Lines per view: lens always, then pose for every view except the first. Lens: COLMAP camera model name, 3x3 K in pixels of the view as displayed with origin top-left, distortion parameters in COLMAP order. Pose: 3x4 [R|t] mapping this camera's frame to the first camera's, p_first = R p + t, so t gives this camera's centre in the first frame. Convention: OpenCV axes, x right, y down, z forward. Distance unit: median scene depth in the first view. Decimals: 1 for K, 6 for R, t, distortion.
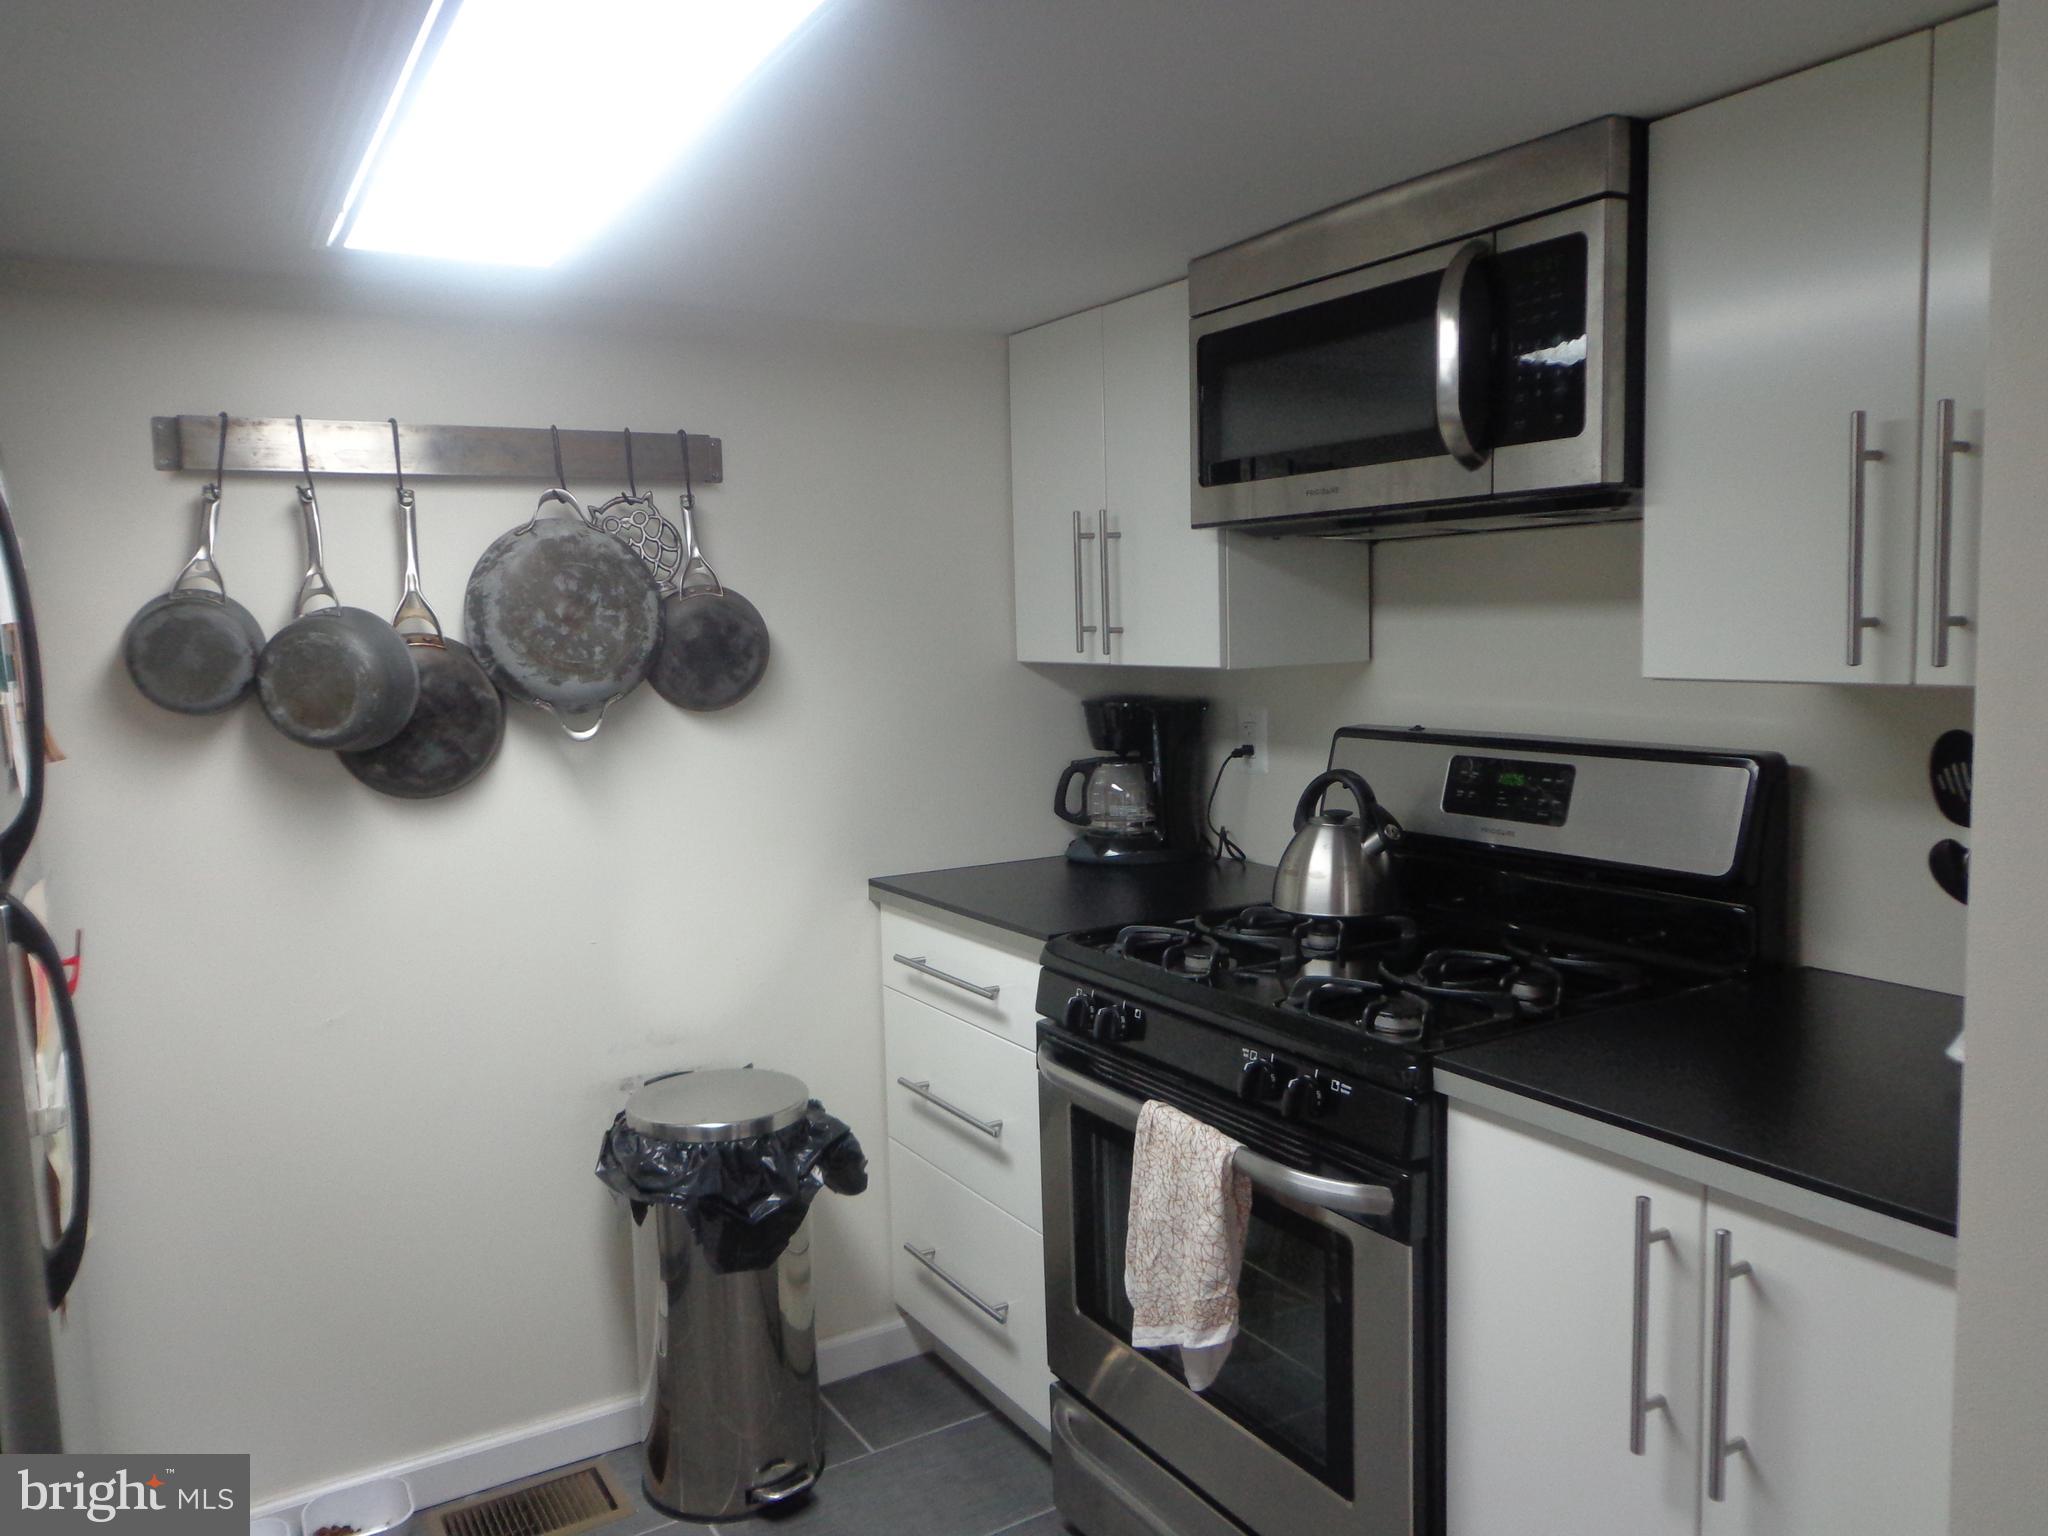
lens RADIAL K [[1483.5, 0, 1024.0], [0, 1483.5, 768.0], [0, 0, 1]] dist [-0.014077, 0.002608]
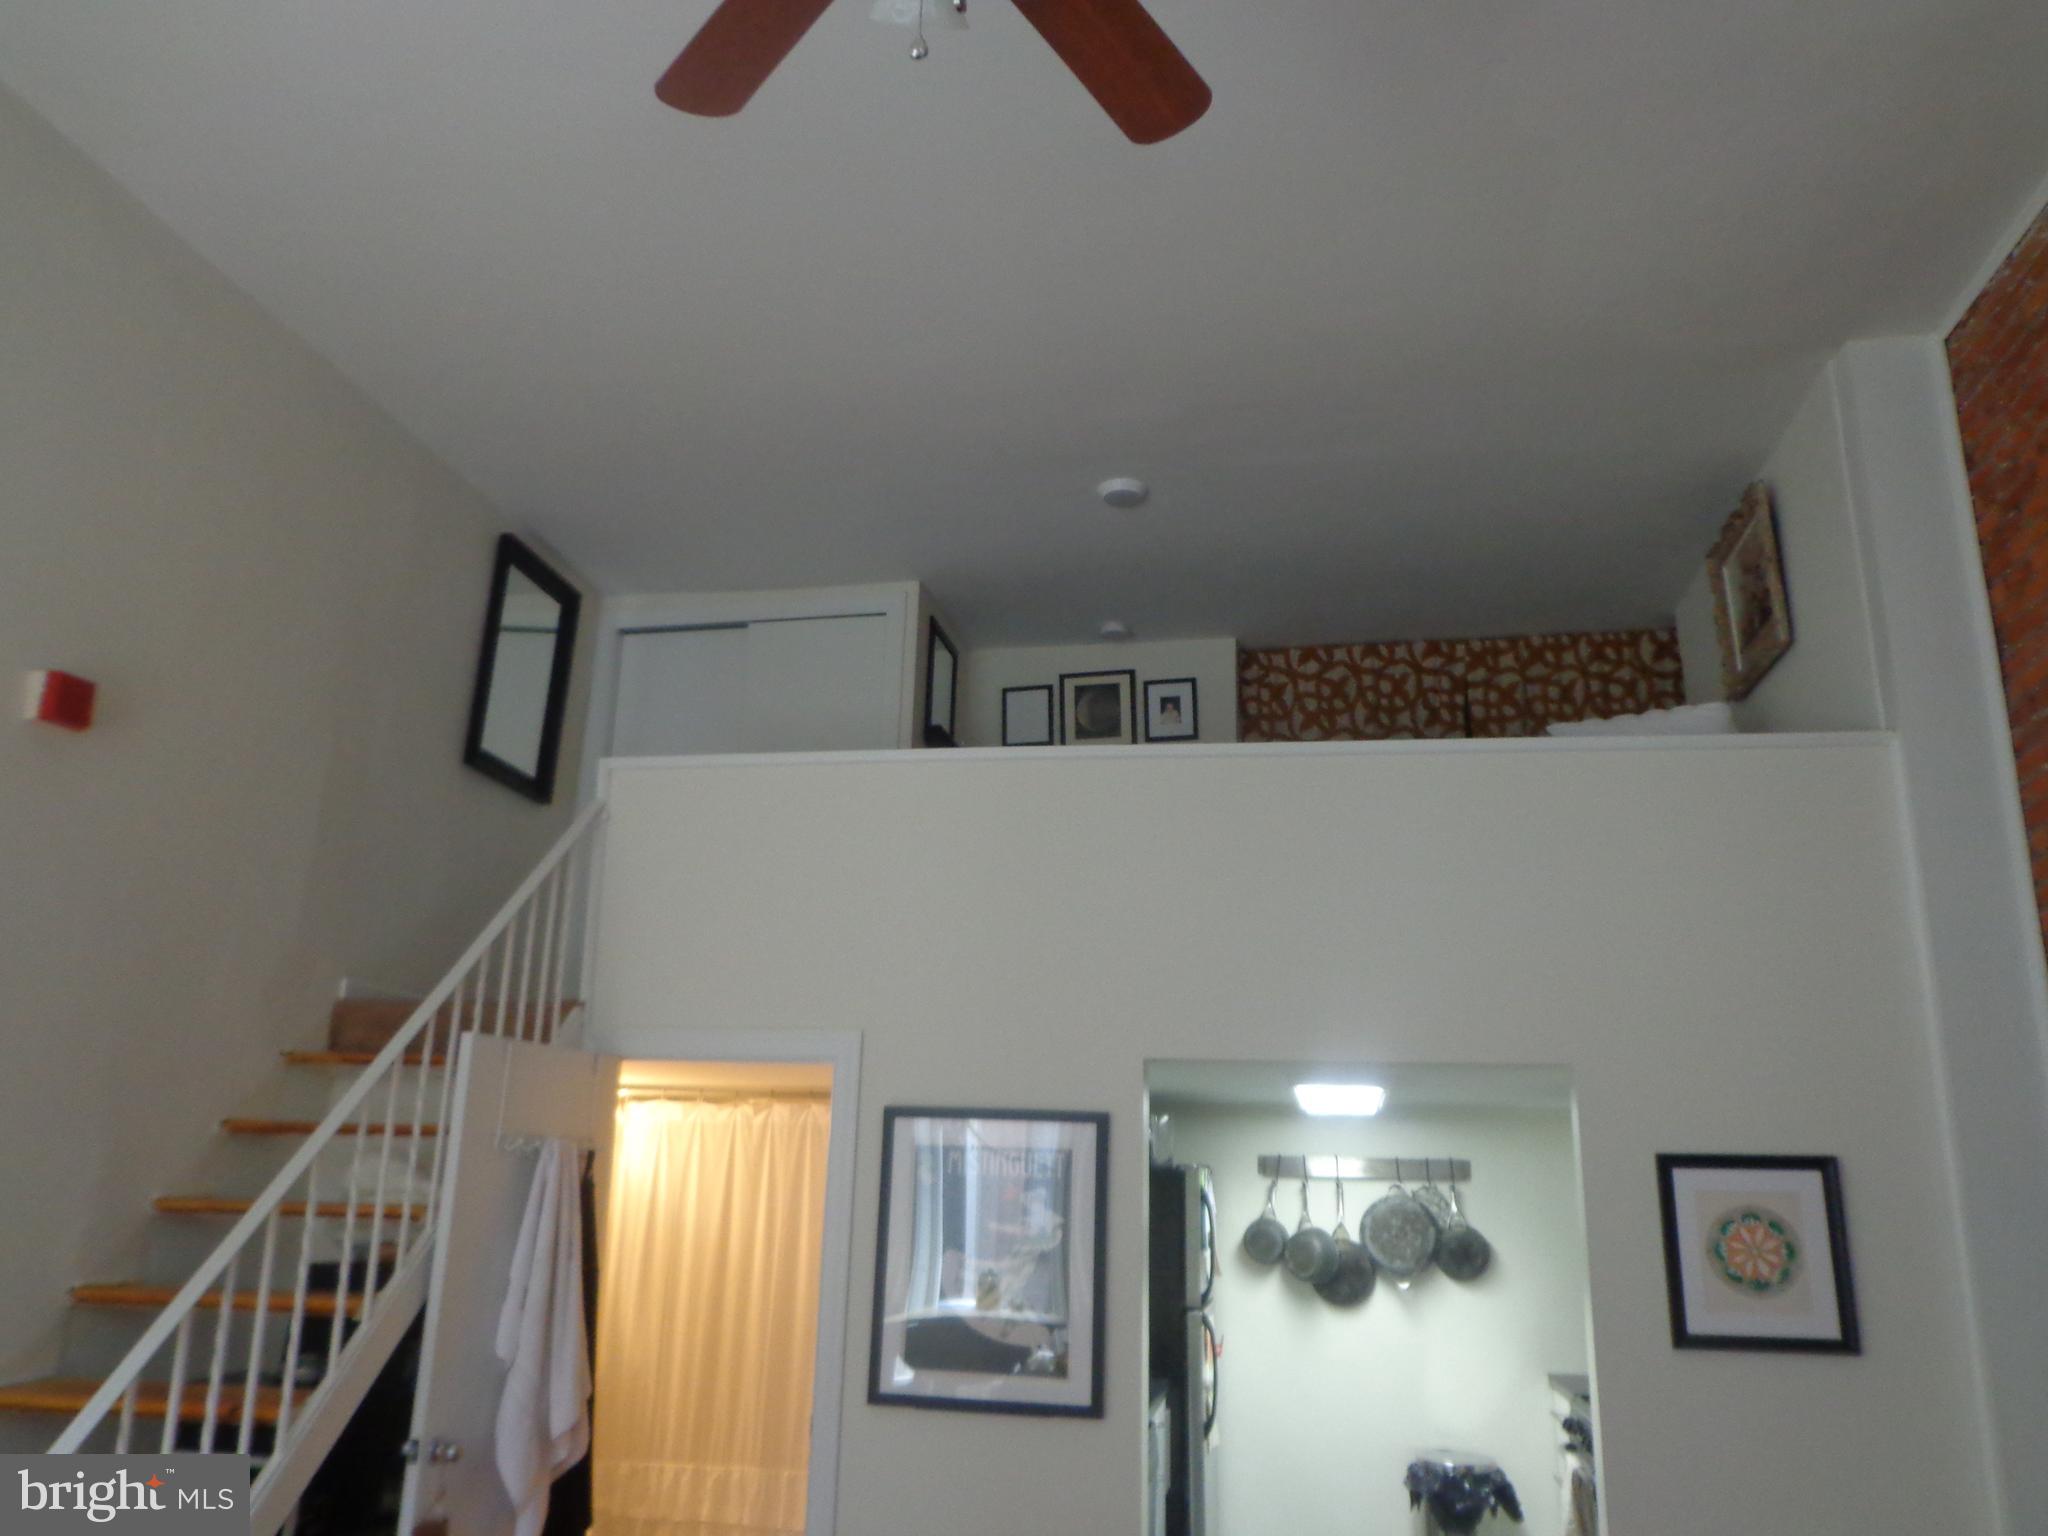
lens RADIAL K [[1483.5, 0, 1024.0], [0, 1483.5, 768.0], [0, 0, 1]] dist [-0.014077, 0.002608]
pose [[0.738417, -0.135735, -0.660542, 1.022730], [-0.115643, 0.939533, -0.322342, 0.036217], [0.664354, 0.314410, 0.678070, -1.418500]]
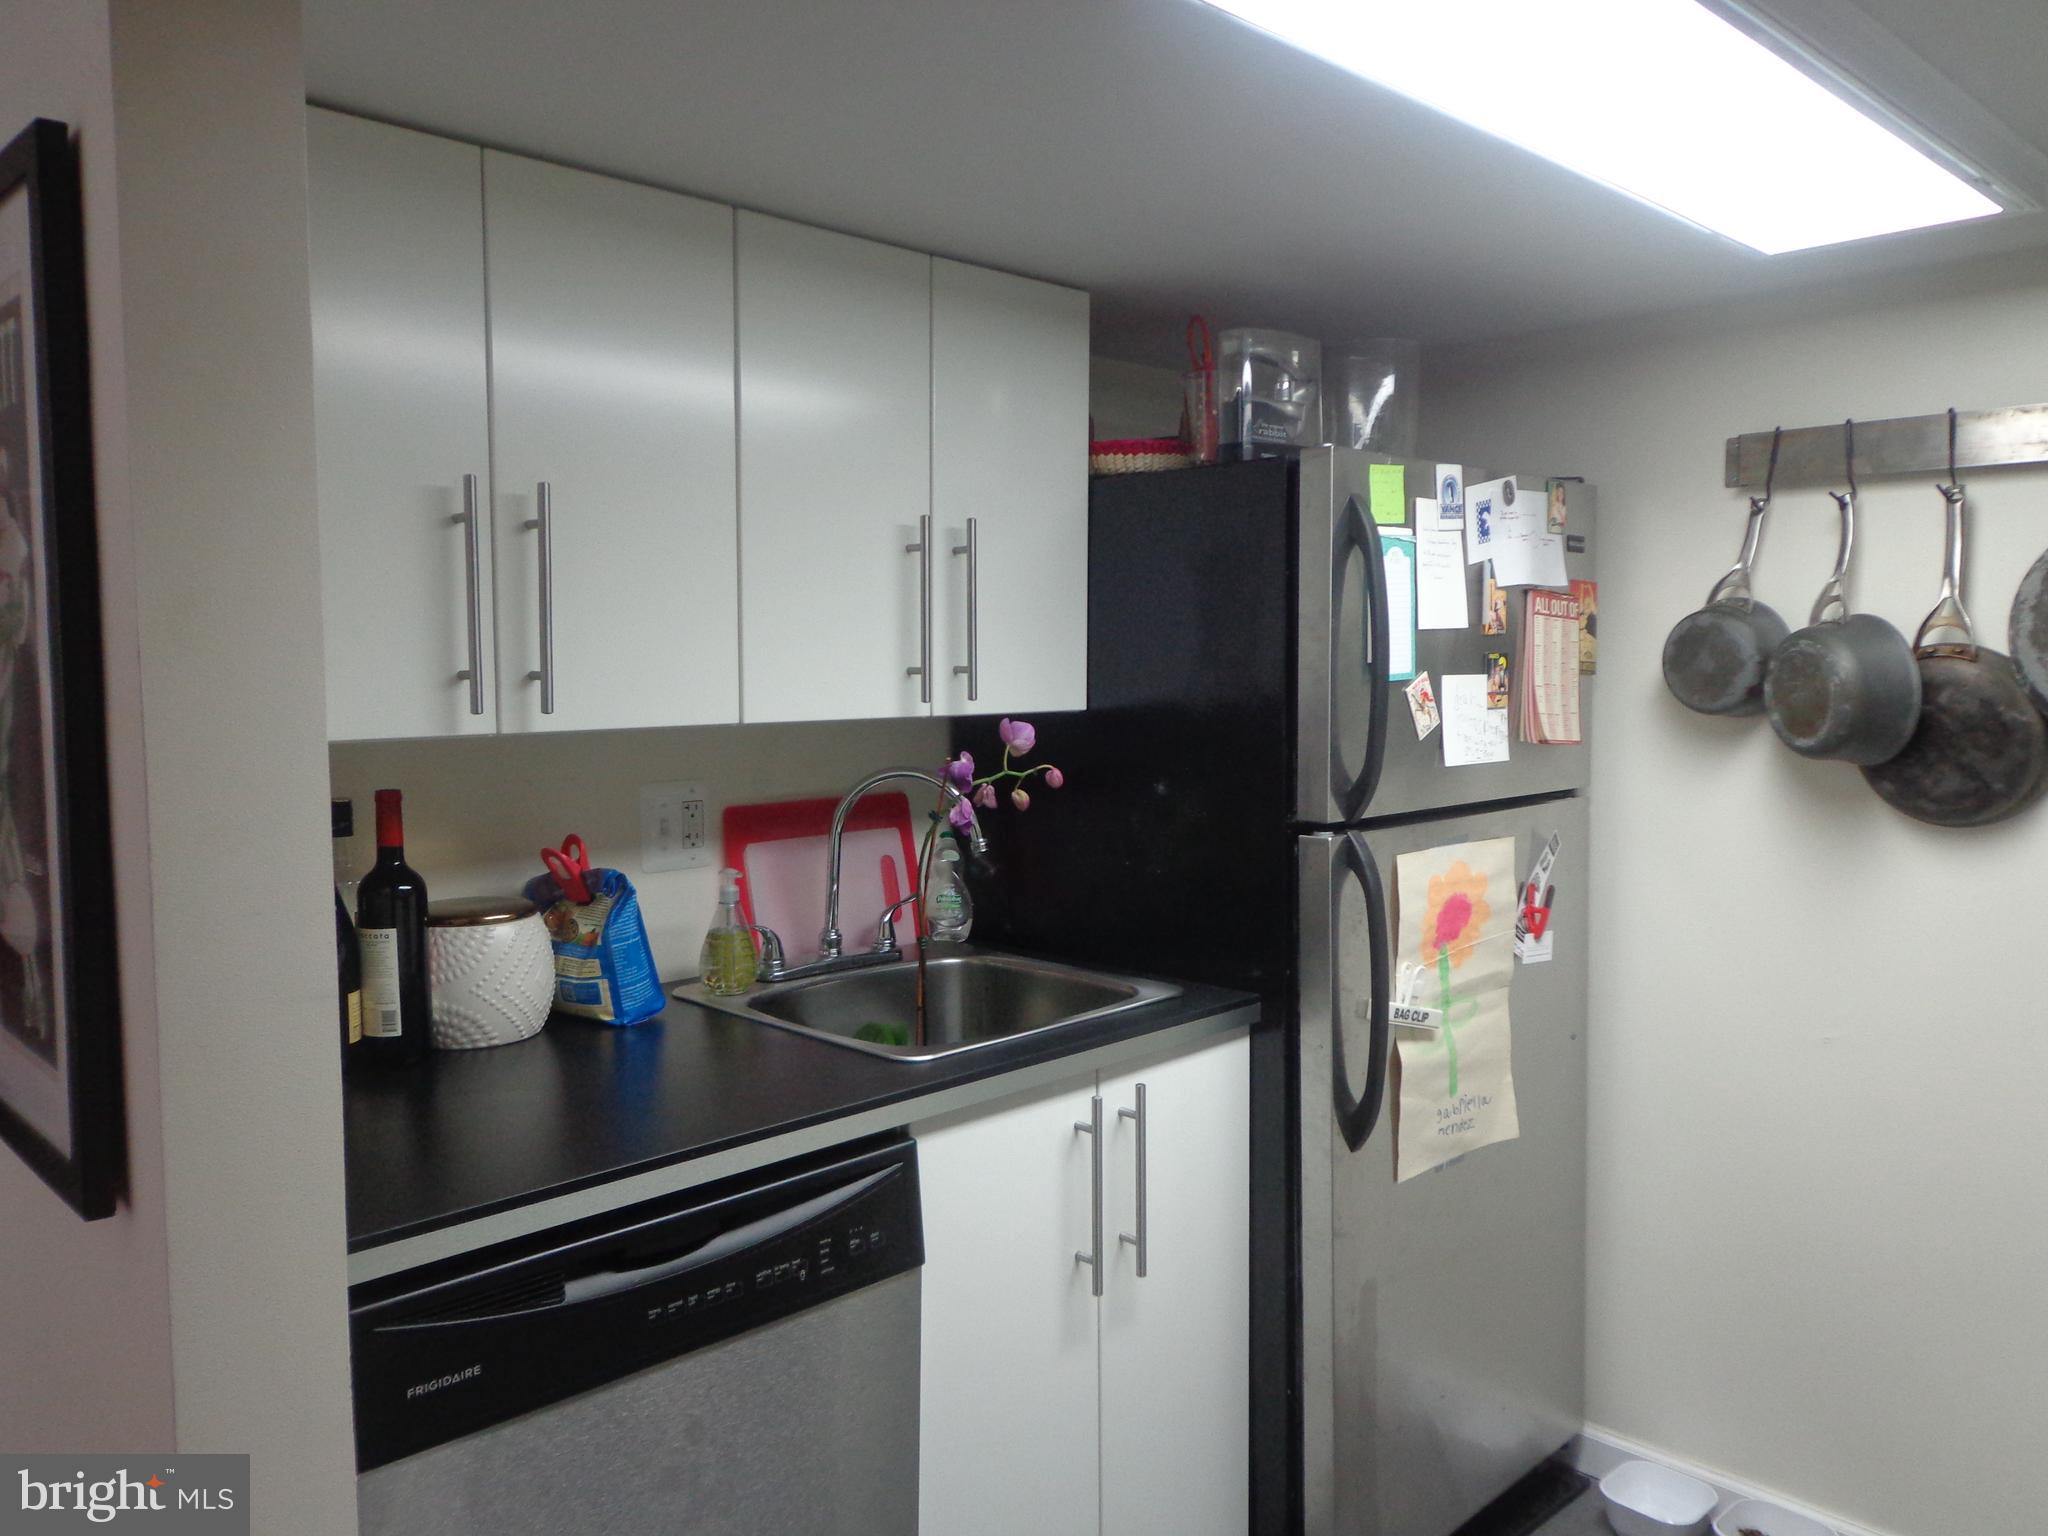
lens RADIAL K [[1524.3, 0, 1027.4], [0, 1524.3, 761.4], [0, 0, 1]] dist [0.005005, 0.005254]
pose [[0.222523, 0.099680, -0.969818, 0.376593], [-0.098707, 0.991951, 0.079307, -0.037647], [0.969918, 0.078080, 0.230572, 0.241938]]
